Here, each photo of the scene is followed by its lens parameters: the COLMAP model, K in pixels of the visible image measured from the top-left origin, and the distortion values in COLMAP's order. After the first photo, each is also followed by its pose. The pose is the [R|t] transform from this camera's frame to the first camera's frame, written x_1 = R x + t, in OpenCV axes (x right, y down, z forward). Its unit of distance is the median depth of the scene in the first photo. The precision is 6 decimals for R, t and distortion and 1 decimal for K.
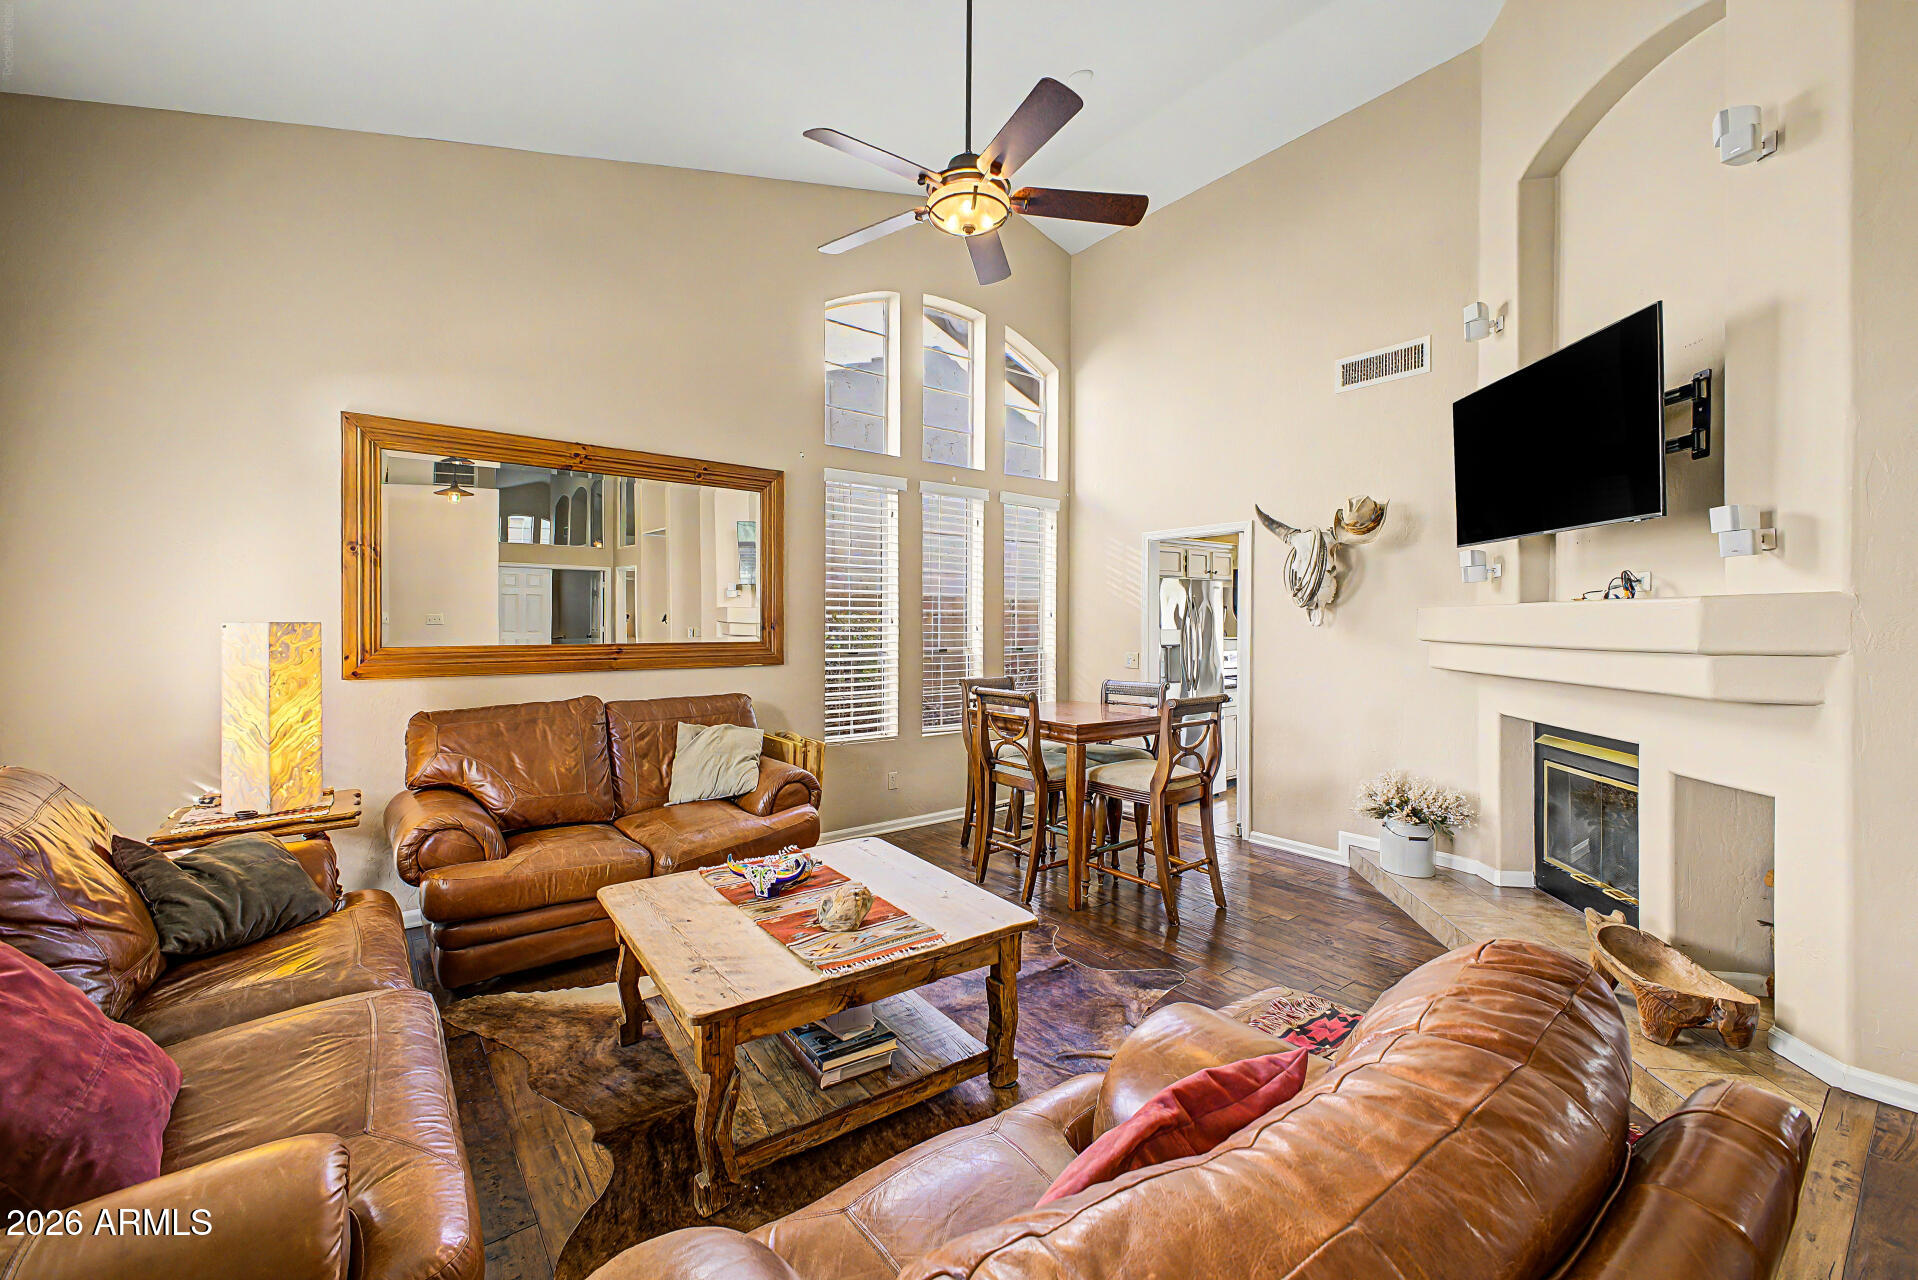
lens RADIAL K [[776.1, 0, 963.0], [0, 776.1, 625.4], [0, 0, 1]] dist [-0.001047, -0.024354]
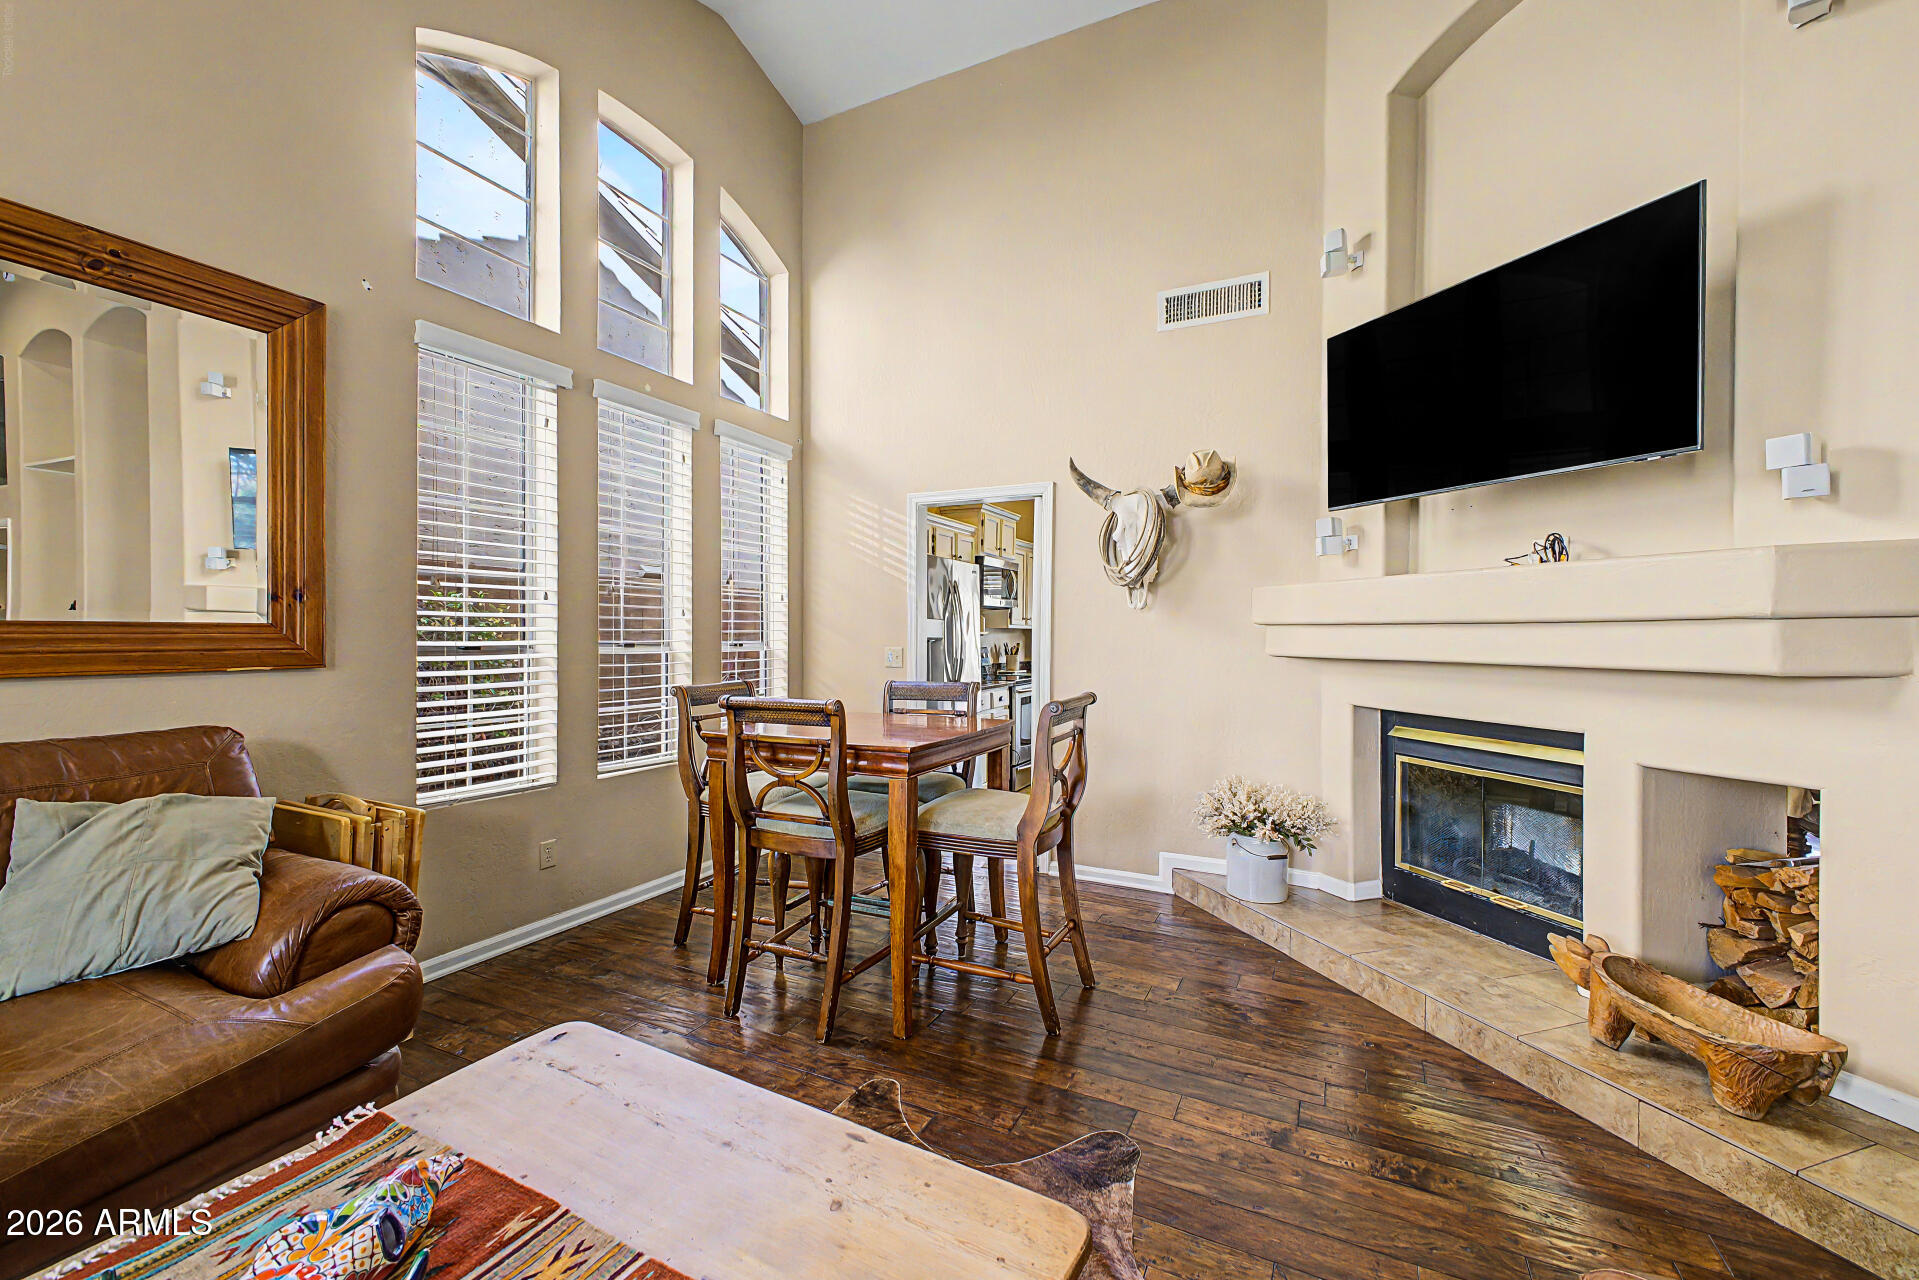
lens RADIAL K [[775.7, 0, 965.9], [0, 775.7, 638.1], [0, 0, 1]] dist [-0.002346, -0.000274]
pose [[0.892381, -0.000816, 0.451283, -0.089747], [0.000409, 0.999999, 0.000999, 0.034191], [-0.451283, -0.000707, 0.892380, 0.375135]]
